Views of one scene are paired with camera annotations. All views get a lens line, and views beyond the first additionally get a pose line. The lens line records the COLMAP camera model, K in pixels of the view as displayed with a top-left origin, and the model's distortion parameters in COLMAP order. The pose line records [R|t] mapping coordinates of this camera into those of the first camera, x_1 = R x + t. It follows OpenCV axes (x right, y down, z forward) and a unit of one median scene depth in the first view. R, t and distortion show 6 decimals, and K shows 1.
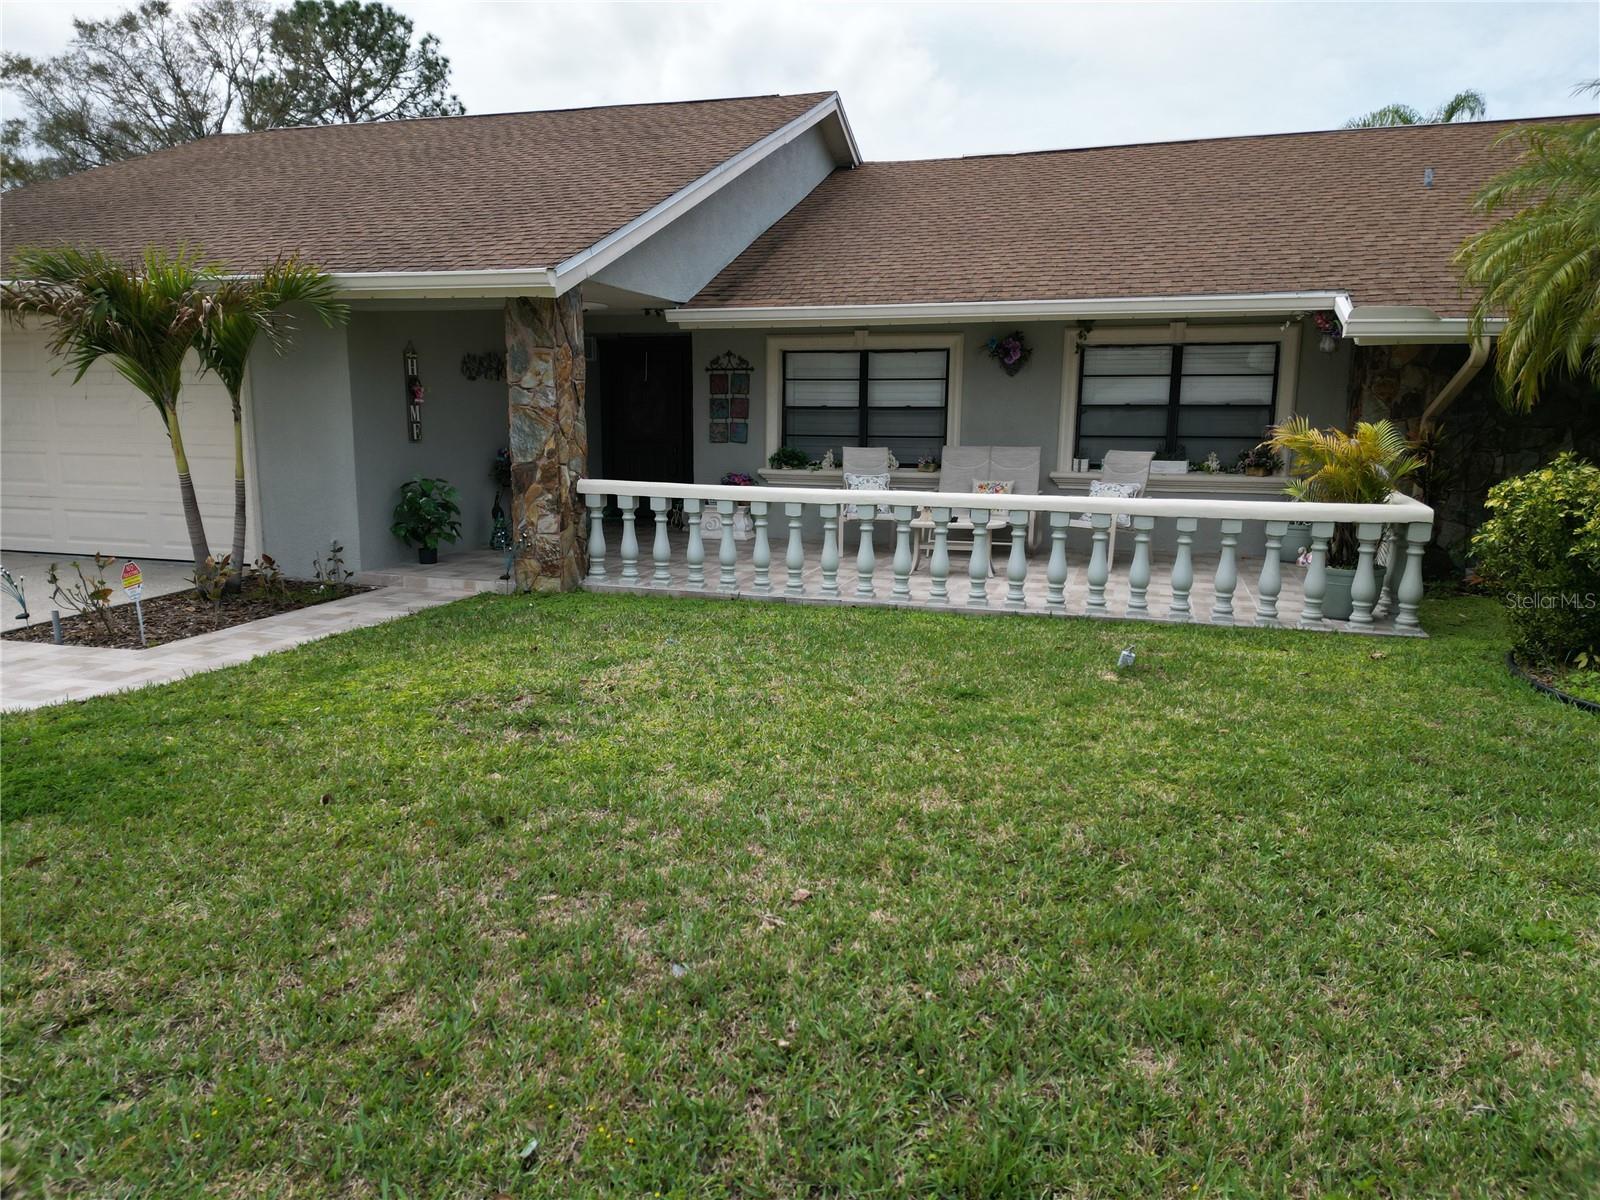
lens RADIAL K [[1128.5, 0, 800.0], [0, 1128.5, 600.0], [0, 0, 1]] dist [0.073641, -0.057114]
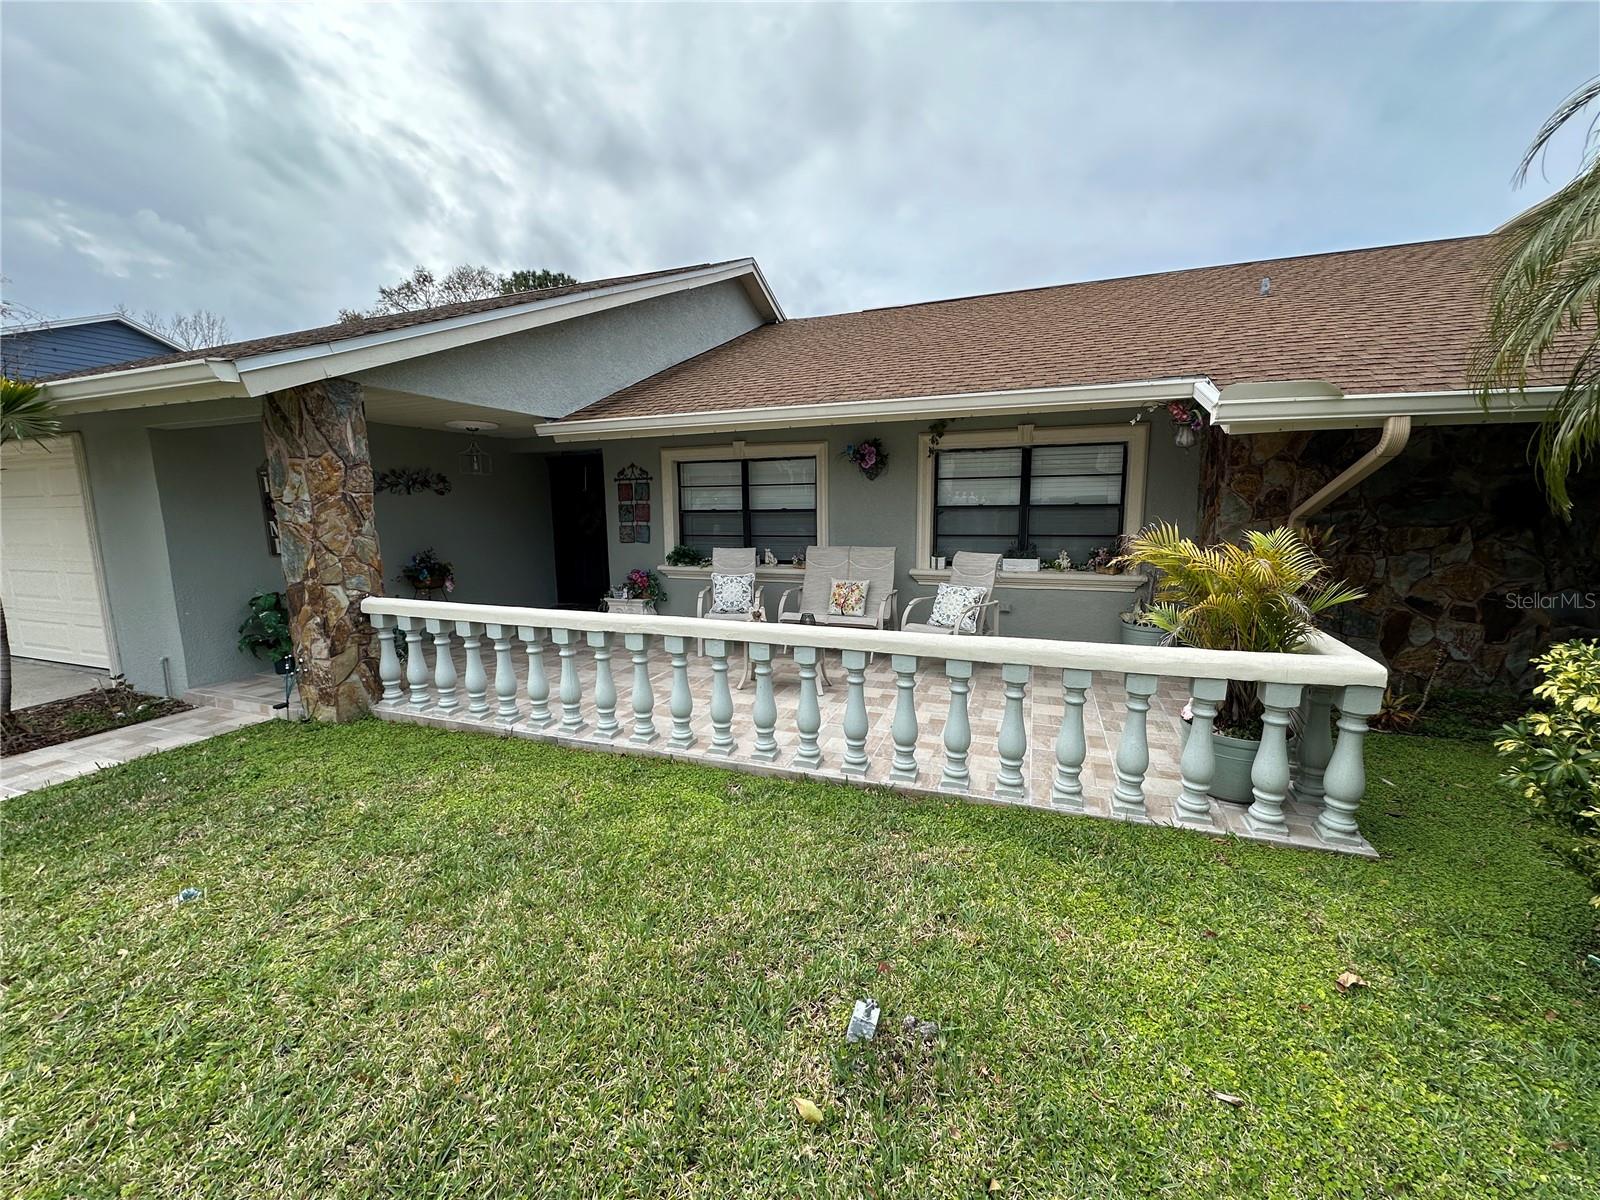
lens RADIAL K [[640.5, 0, 800.9], [0, 640.5, 597.1], [0, 0, 1]] dist [-0.000805, -0.000021]
pose [[0.997977, -0.010086, -0.062770, 0.165483], [0.008607, 0.999680, -0.023792, -0.077613], [0.062989, 0.023204, 0.997744, 0.419550]]
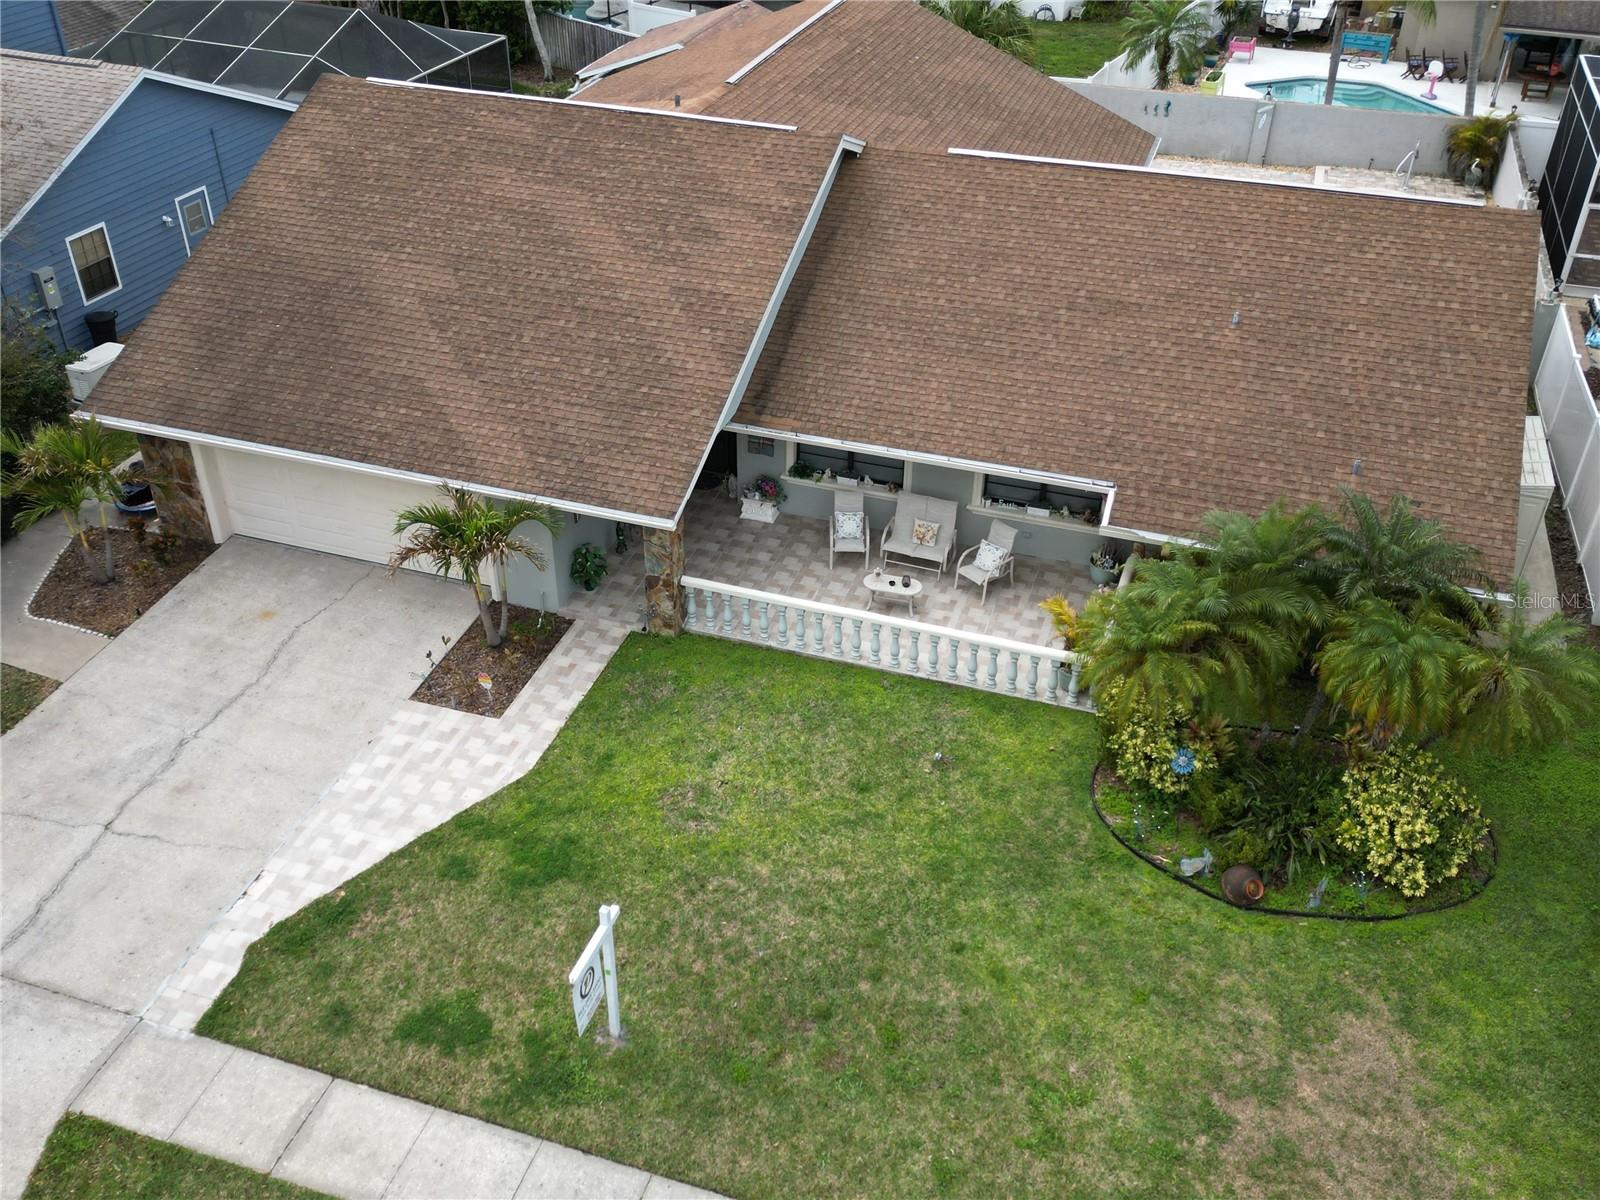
lens RADIAL K [[1468.0, 0, 800.0], [0, 1468.0, 600.0], [0, 0, 1]] dist [0.125678, -0.156521]
pose [[0.999650, 0.015669, -0.021321, 0.037494], [-0.005277, 0.907678, 0.419634, -0.895397], [0.025928, -0.419374, 0.907443, -0.962360]]
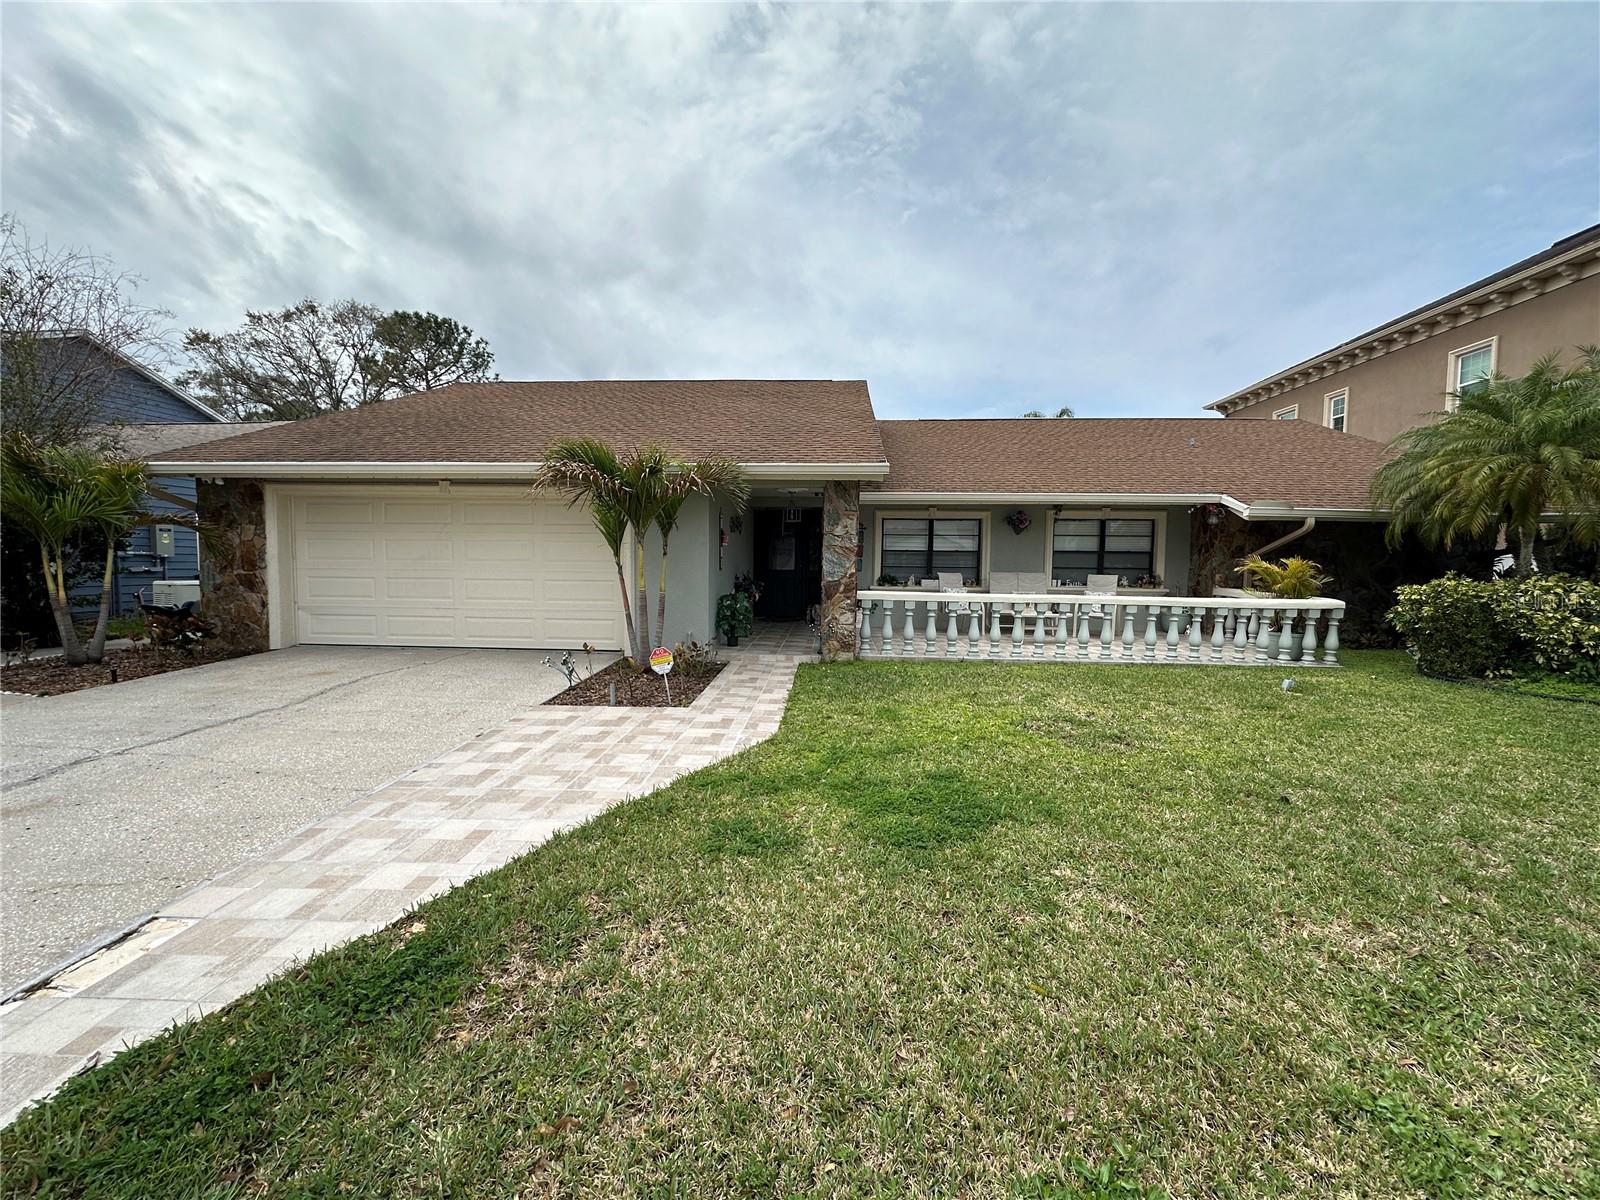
lens RADIAL K [[640.5, 0, 800.9], [0, 640.5, 597.1], [0, 0, 1]] dist [-0.000805, -0.000021]
pose [[0.971941, -0.009412, 0.235036, -0.414163], [0.034733, 0.993989, -0.103828, -0.004066], [-0.232646, 0.109078, 0.966425, 0.109052]]
